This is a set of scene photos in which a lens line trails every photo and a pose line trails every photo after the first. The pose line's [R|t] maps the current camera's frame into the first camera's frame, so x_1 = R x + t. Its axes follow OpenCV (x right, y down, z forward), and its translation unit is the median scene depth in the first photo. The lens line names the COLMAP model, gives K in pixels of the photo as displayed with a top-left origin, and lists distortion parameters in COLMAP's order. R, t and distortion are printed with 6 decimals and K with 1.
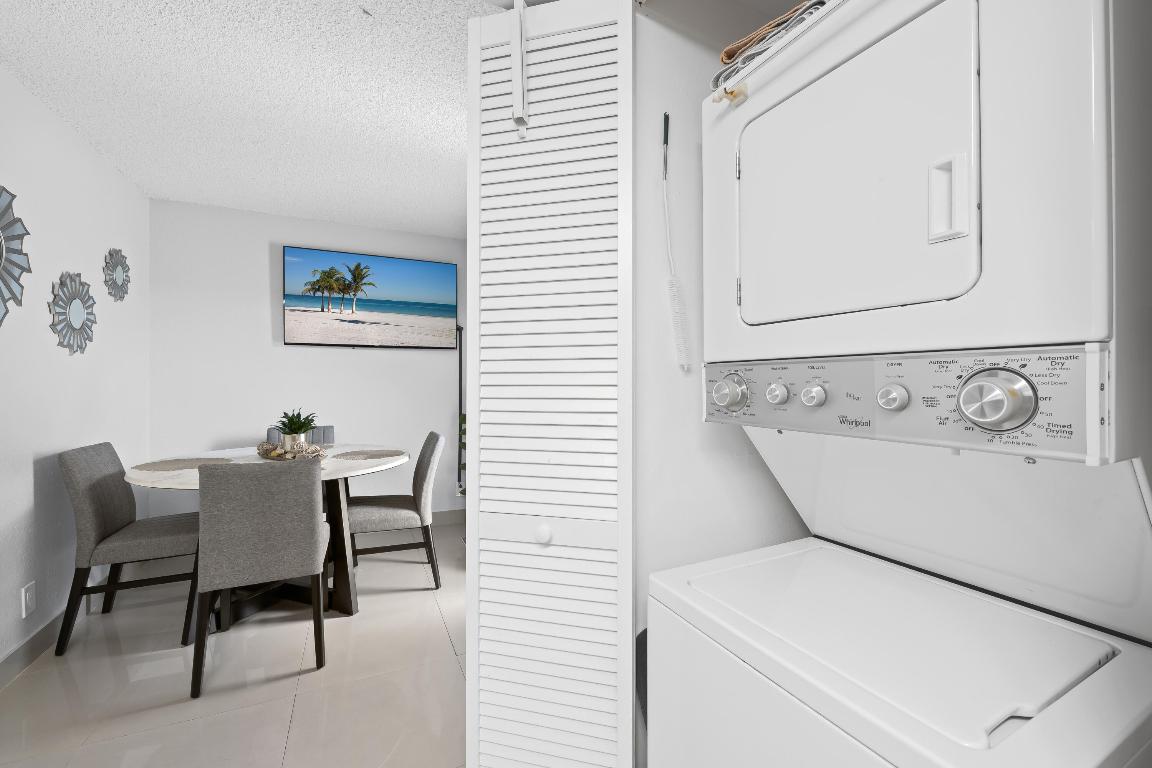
lens RADIAL K [[458.9, 0, 565.2], [0, 458.9, 380.6], [0, 0, 1]] dist [0.001694, -0.000189]
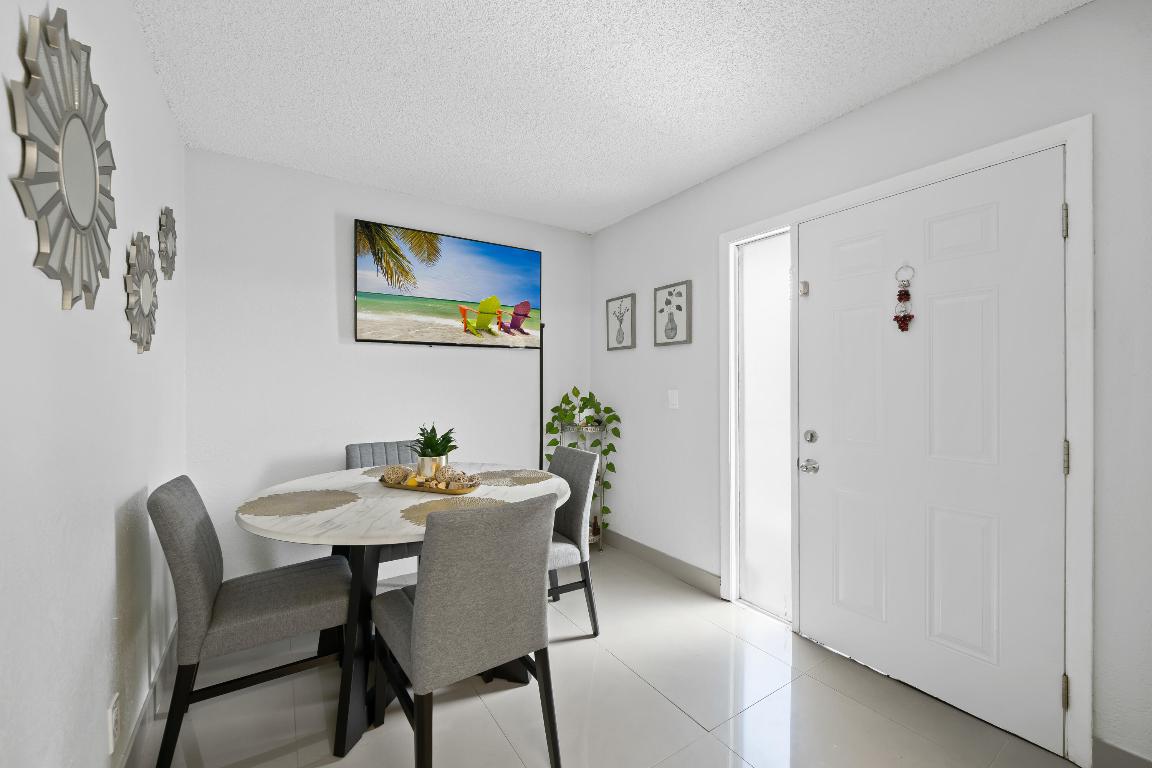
lens RADIAL K [[458.9, 0, 582.3], [0, 458.9, 383.1], [0, 0, 1]] dist [0.001694, -0.000189]
pose [[0.989457, 0.000278, 0.144828, -0.454243], [-0.001308, 0.999975, 0.007011, -0.013892], [-0.144823, -0.007127, 0.989432, 0.191410]]
